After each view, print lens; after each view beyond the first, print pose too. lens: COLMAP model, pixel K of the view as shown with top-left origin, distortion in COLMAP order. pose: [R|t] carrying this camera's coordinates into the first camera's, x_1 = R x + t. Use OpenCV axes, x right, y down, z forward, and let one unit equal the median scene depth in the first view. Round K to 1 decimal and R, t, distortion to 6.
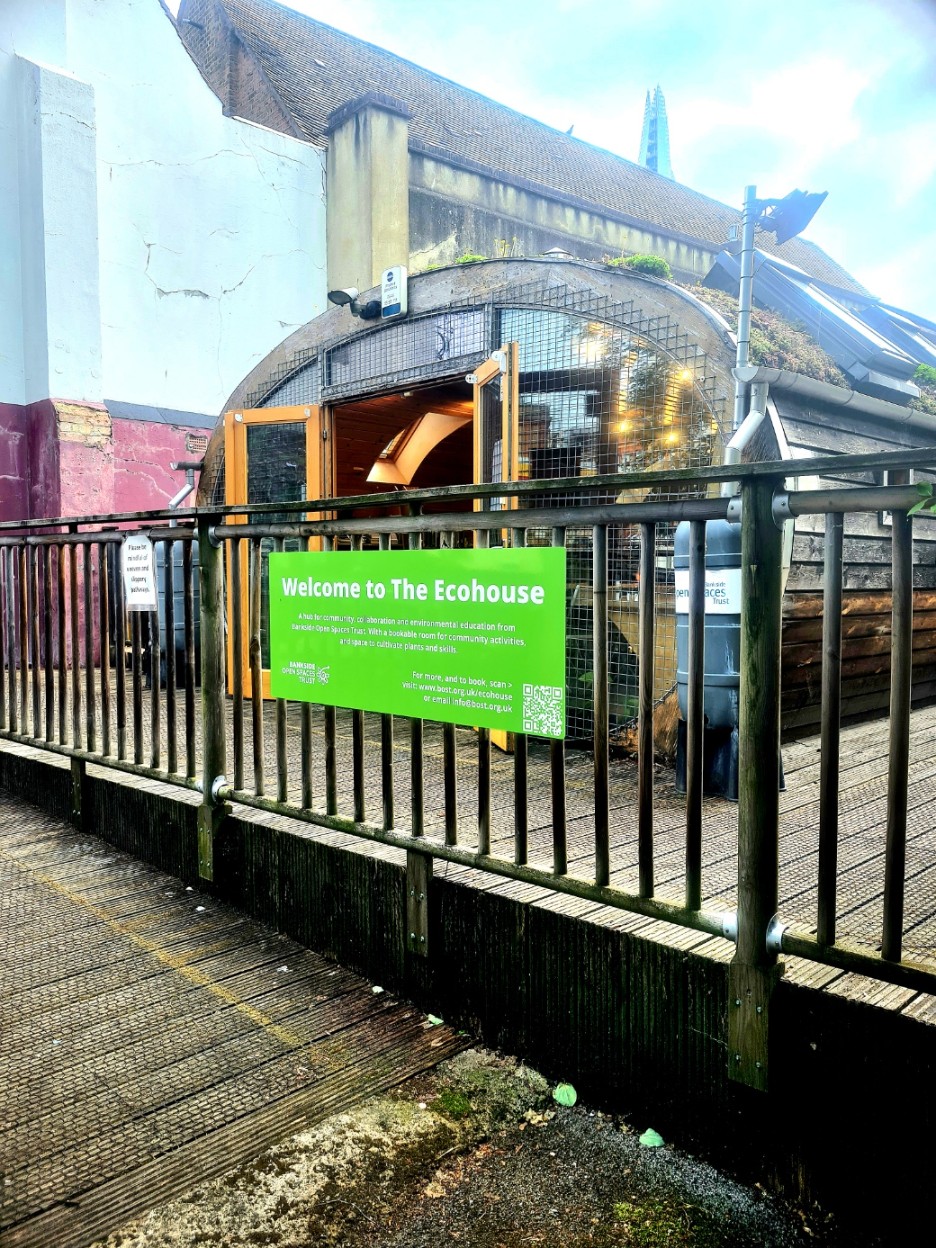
lens RADIAL K [[1005.1, 0, 463.1], [0, 1005.1, 621.4], [0, 0, 1]] dist [0.049223, -0.002776]
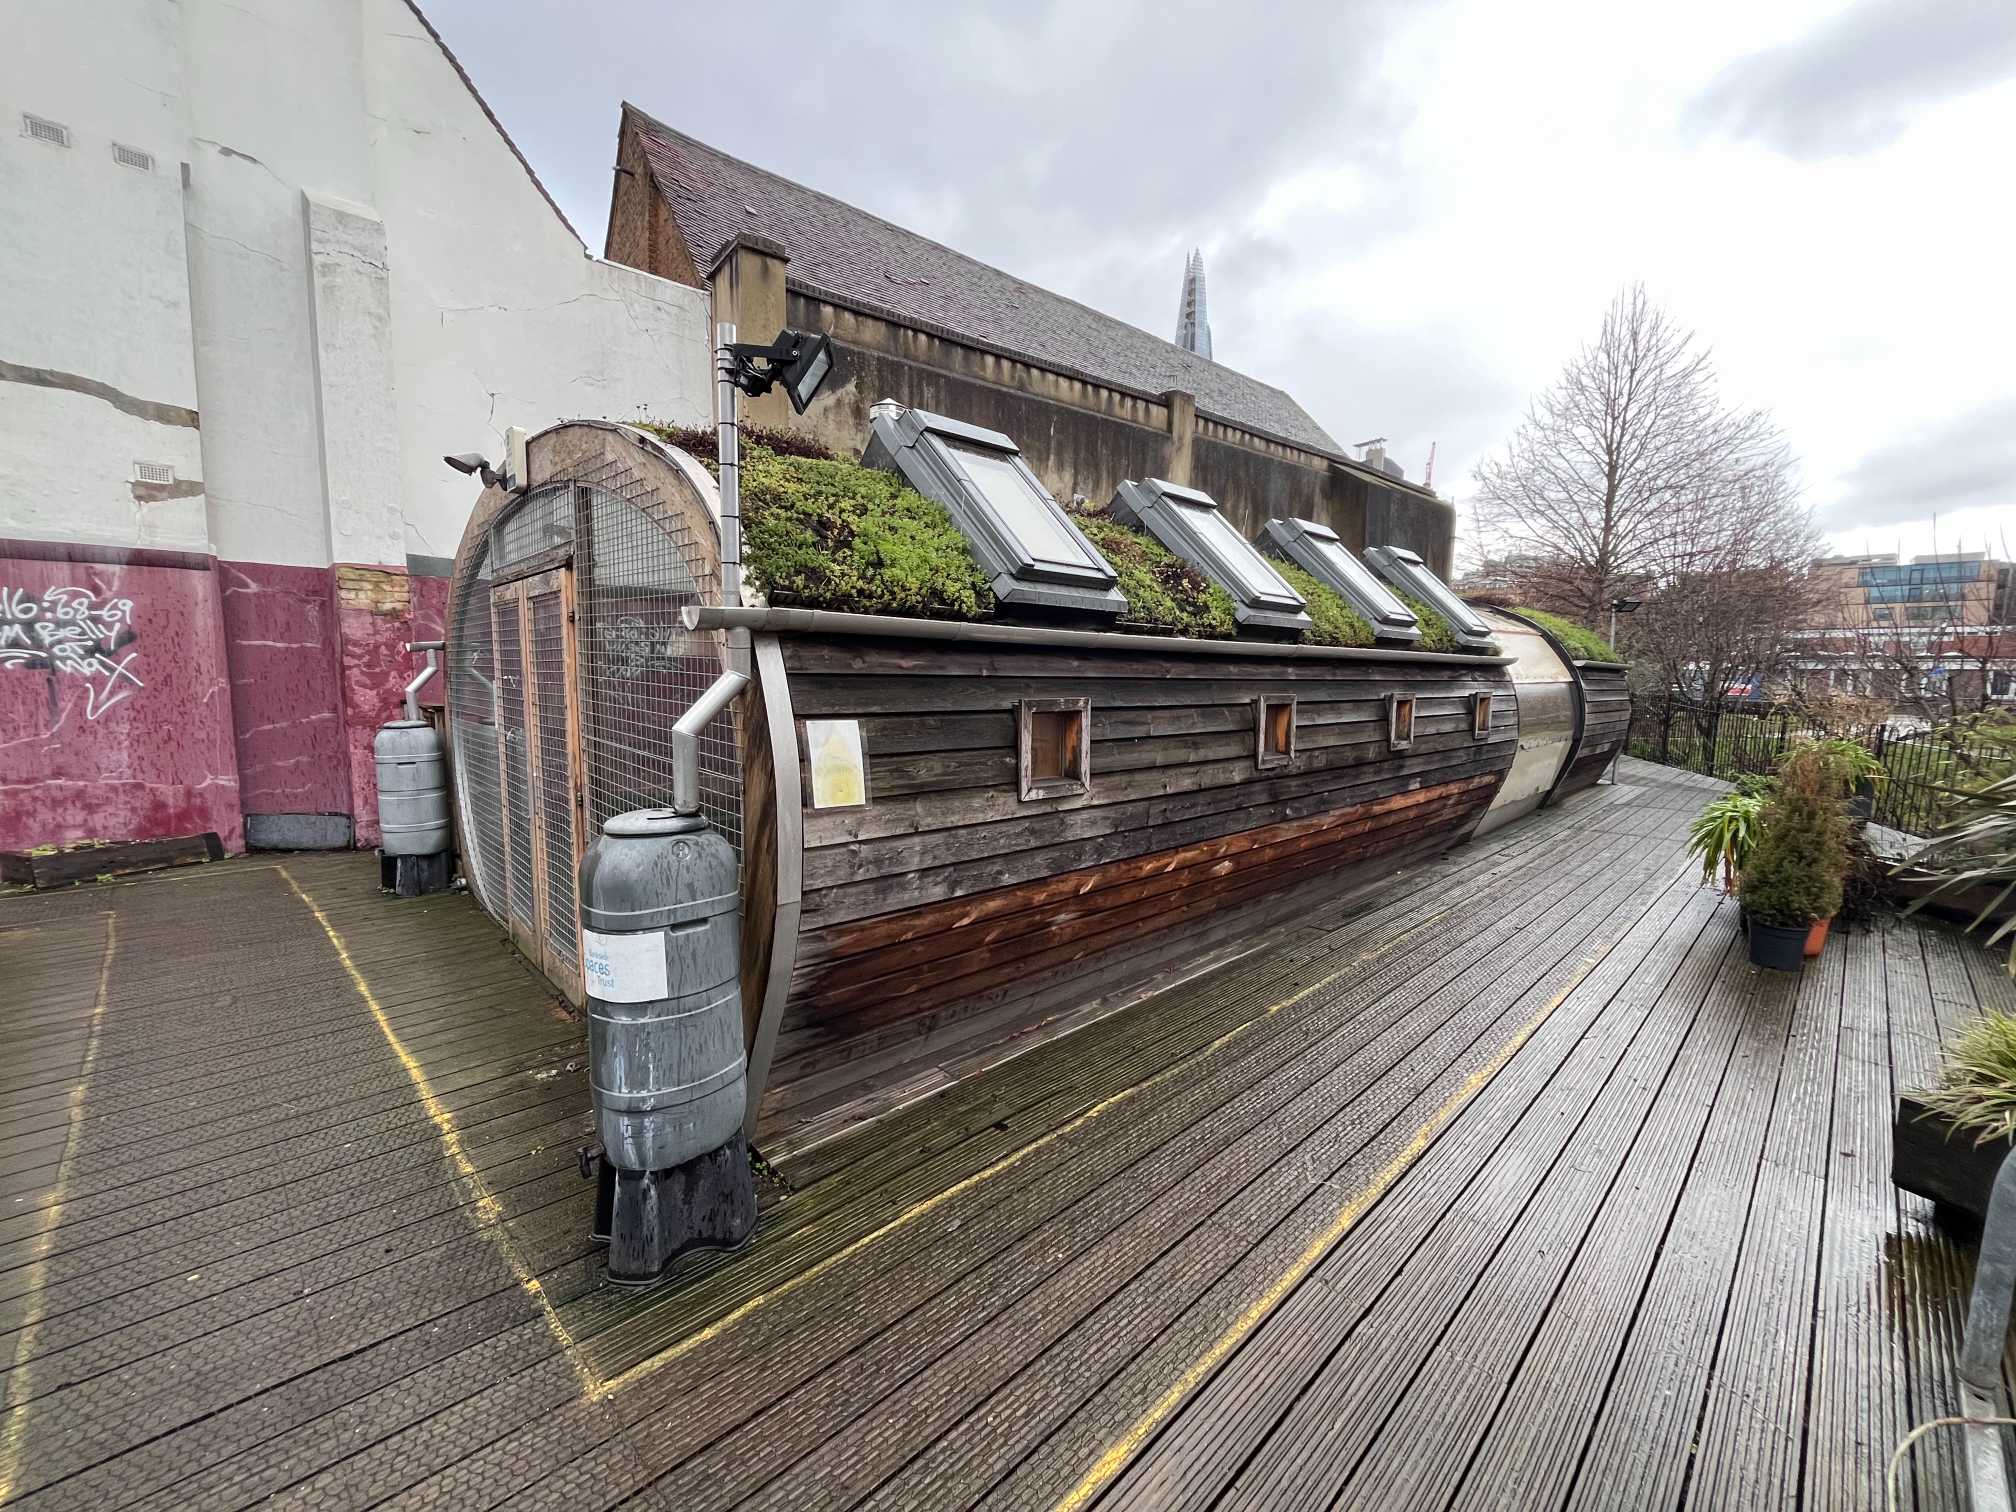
lens RADIAL K [[839.2, 0, 1004.9], [0, 839.2, 758.4], [0, 0, 1]] dist [0.000620, 0.000057]
pose [[0.999553, 0.015947, -0.025287, 0.164558], [-0.014382, 0.998039, 0.060915, -0.066639], [0.026209, -0.060525, 0.997823, 0.162856]]
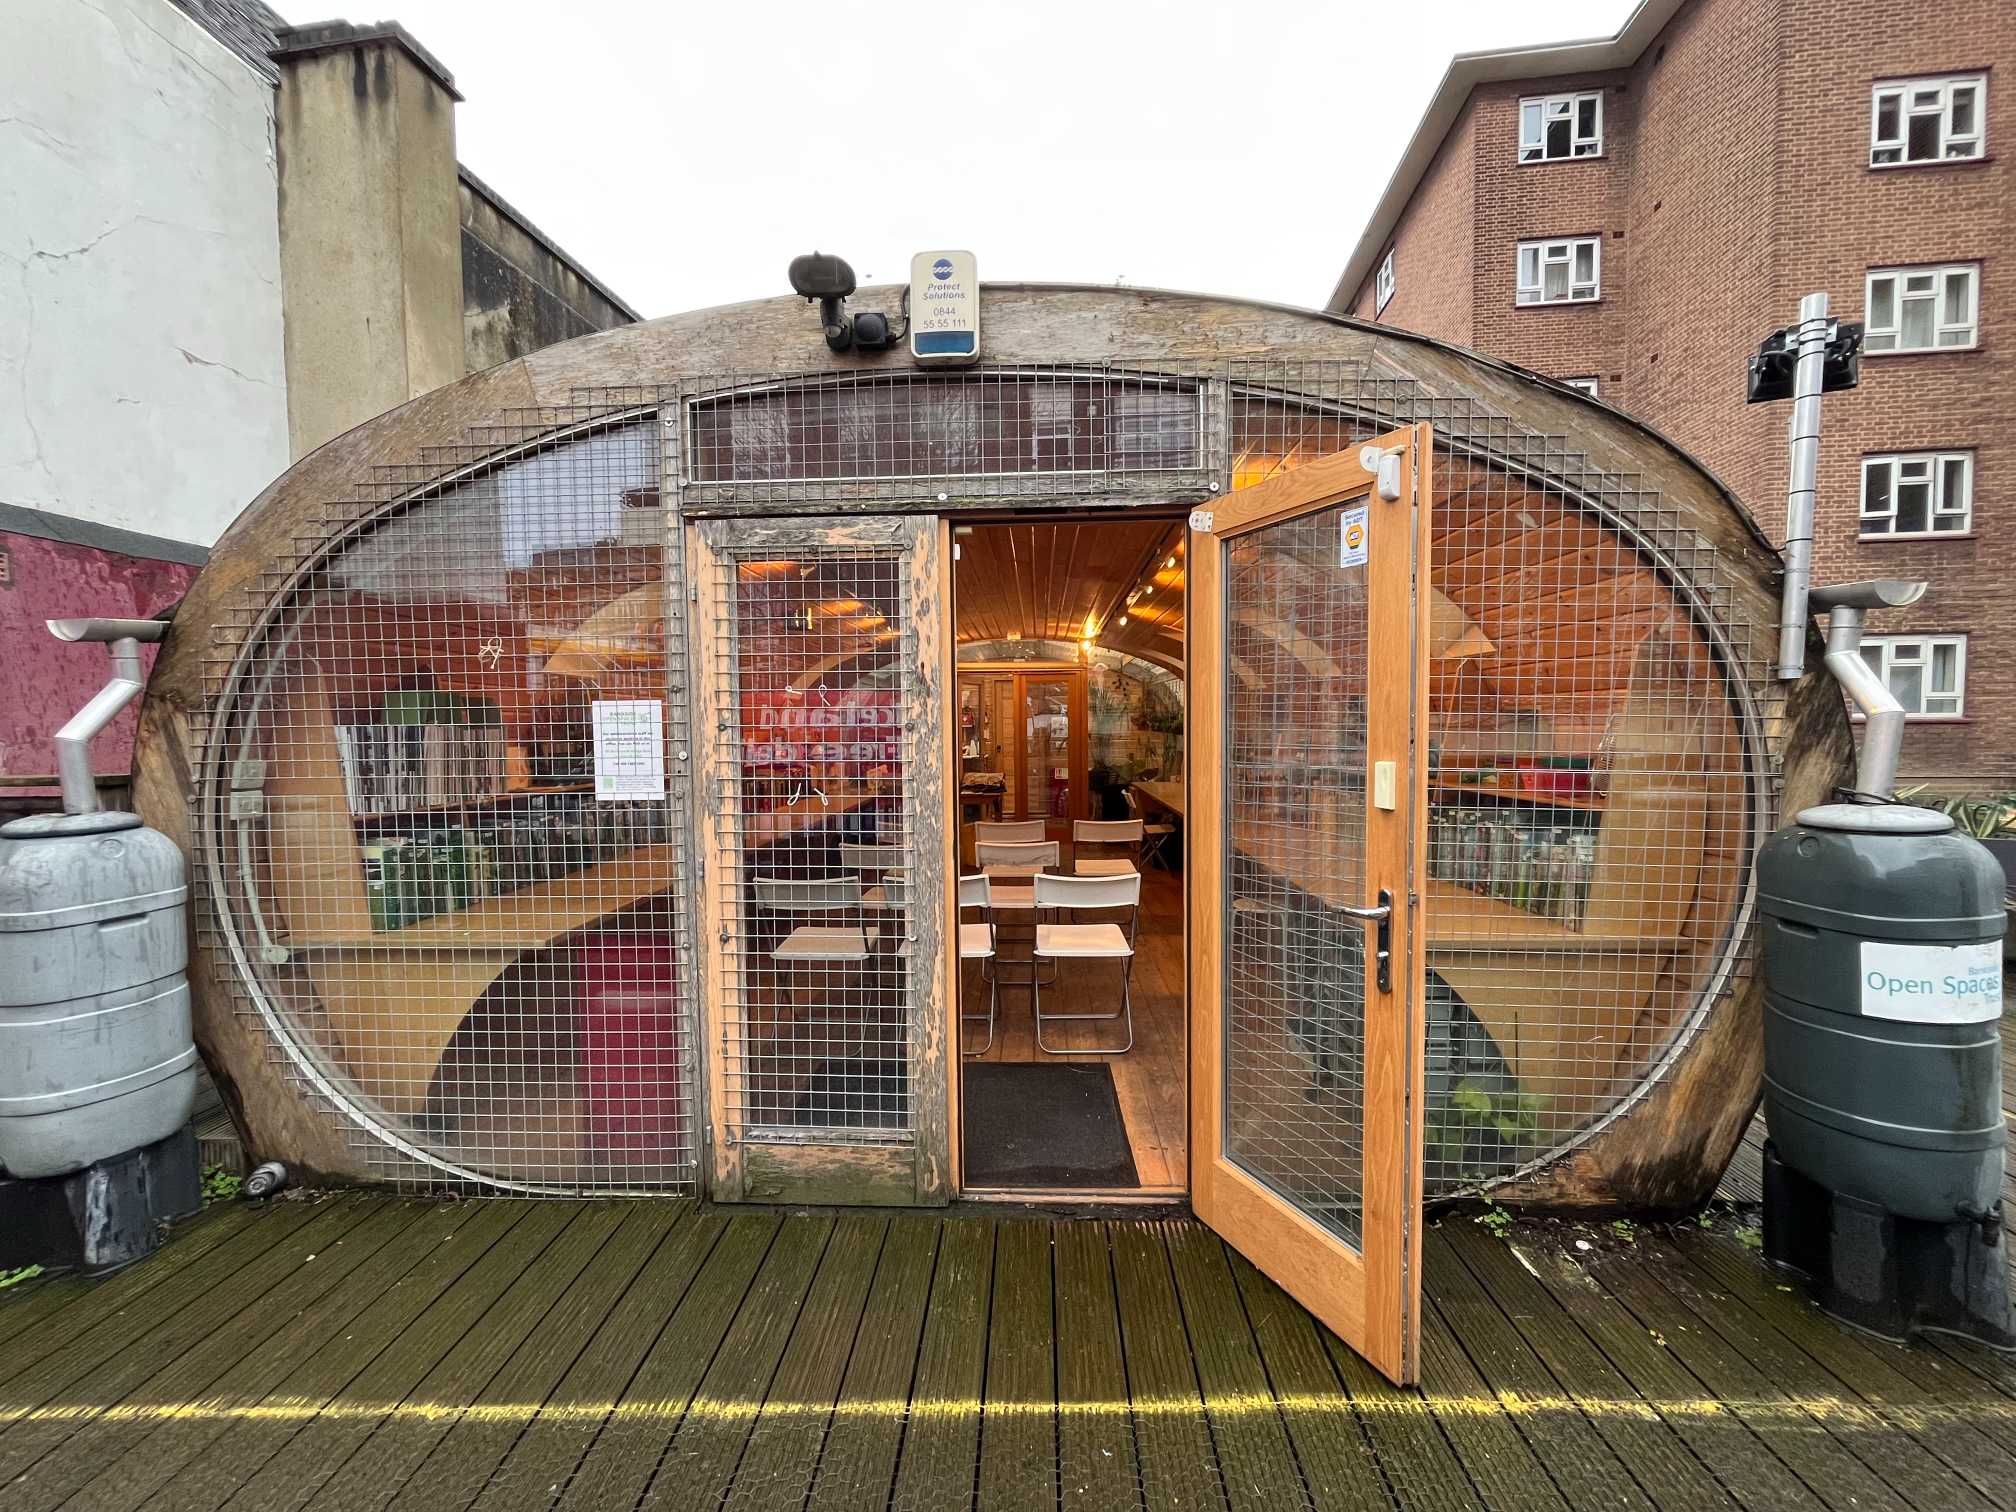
lens RADIAL K [[817.2, 0, 1031.2], [0, 817.2, 750.6], [0, 0, 1]] dist [-0.002594, -0.000496]
pose [[0.721378, -0.034133, 0.691700, -0.147683], [0.042289, 0.999092, 0.005199, -0.060547], [-0.691250, 0.025501, 0.722166, 0.345275]]
